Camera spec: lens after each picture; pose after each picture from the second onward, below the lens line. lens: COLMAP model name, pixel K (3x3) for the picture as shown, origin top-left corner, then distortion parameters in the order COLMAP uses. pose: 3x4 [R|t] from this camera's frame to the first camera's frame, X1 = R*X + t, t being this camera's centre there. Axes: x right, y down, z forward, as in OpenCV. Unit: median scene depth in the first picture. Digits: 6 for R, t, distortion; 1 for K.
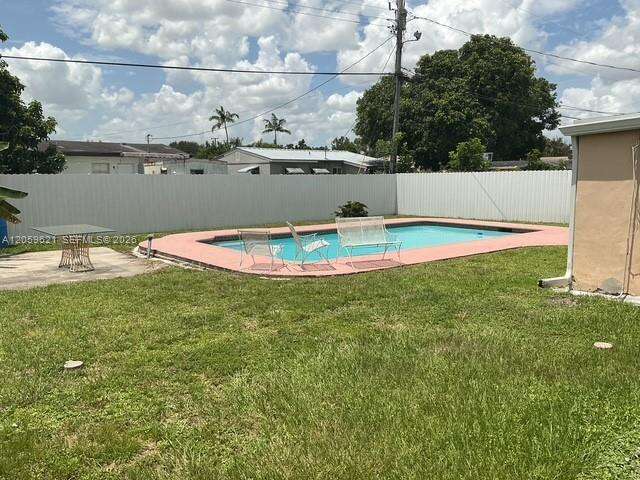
lens RADIAL K [[558.1, 0, 320.0], [0, 558.1, 240.0], [0, 0, 1]] dist [0.108548, -0.222968]
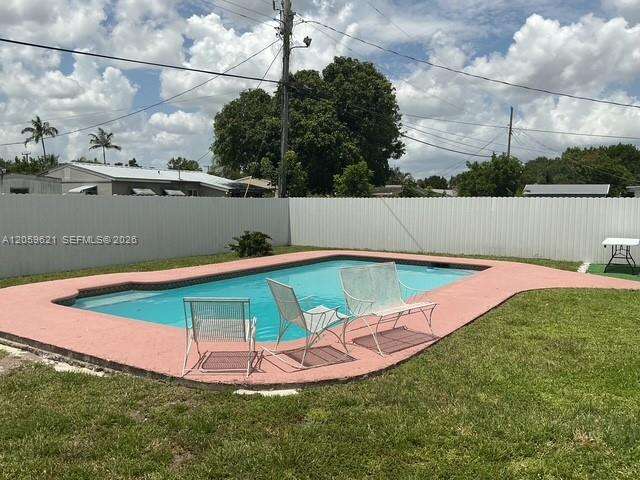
lens RADIAL K [[535.7, 0, 329.4], [0, 535.7, 248.5], [0, 0, 1]] dist [0.144903, -0.288563]
pose [[0.944719, -0.016515, 0.327464, -0.052897], [0.024179, 0.999520, -0.019346, -0.015792], [-0.326987, 0.026195, 0.944666, 0.135284]]
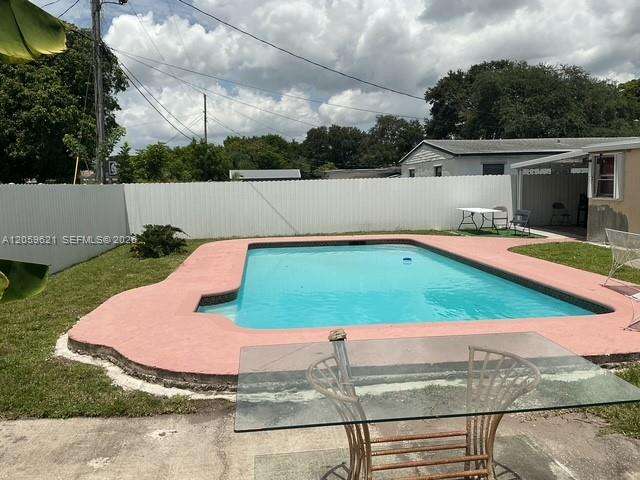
lens RADIAL K [[531.3, 0, 320.5], [0, 531.3, 239.0], [0, 0, 1]] dist [0.139497, -0.293192]
pose [[0.516847, -0.093709, 0.850933, -0.219225], [0.116162, 0.992475, 0.038741, -0.032481], [-0.848160, 0.078823, 0.523843, 0.299290]]
